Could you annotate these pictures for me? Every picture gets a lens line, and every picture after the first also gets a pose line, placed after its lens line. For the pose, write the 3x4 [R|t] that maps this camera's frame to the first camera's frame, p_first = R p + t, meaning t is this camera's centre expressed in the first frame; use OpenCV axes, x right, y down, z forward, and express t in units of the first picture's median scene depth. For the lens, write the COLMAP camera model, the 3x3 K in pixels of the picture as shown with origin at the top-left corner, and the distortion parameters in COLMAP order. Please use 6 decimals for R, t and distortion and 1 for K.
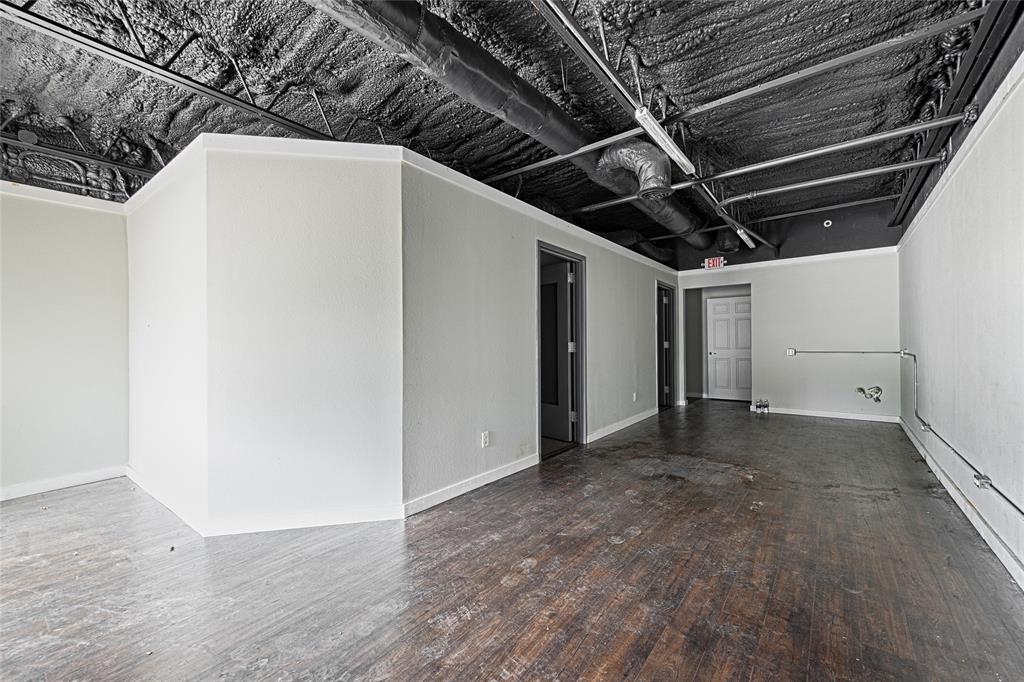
lens RADIAL K [[417.8, 0, 511.6], [0, 417.8, 342.0], [0, 0, 1]] dist [0.000332, 0.000152]
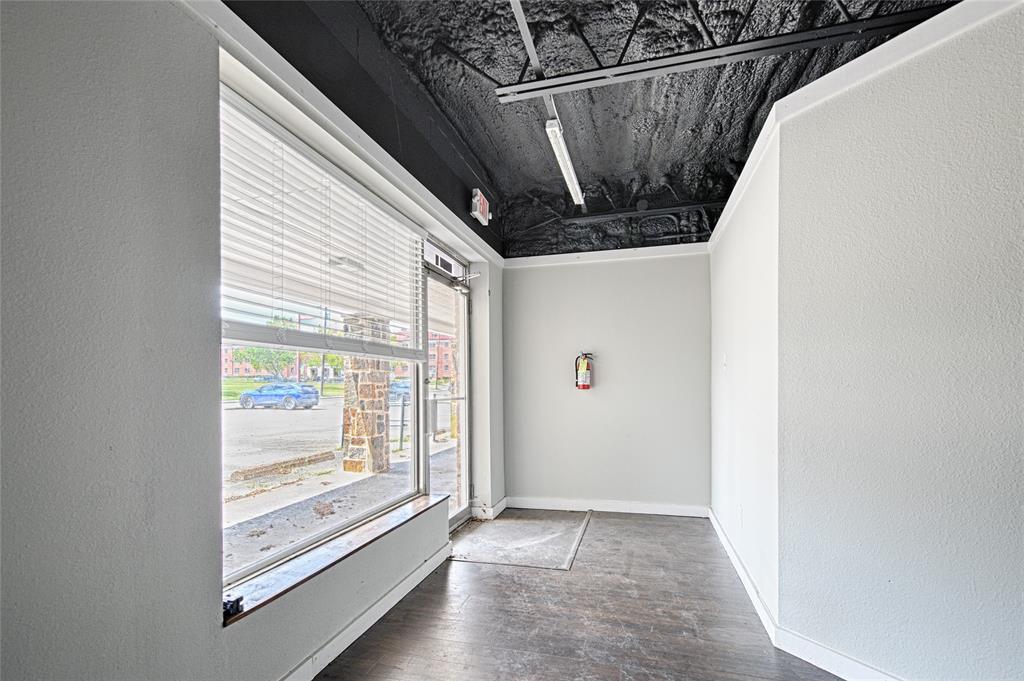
lens RADIAL K [[446.9, 0, 522.0], [0, 446.9, 385.1], [0, 0, 1]] dist [0.002136, -0.000156]
pose [[0.382372, 0.010133, -0.923953, -0.133517], [-0.000571, 0.999942, 0.010730, -0.005679], [0.924008, -0.003575, 0.382356, 0.213228]]
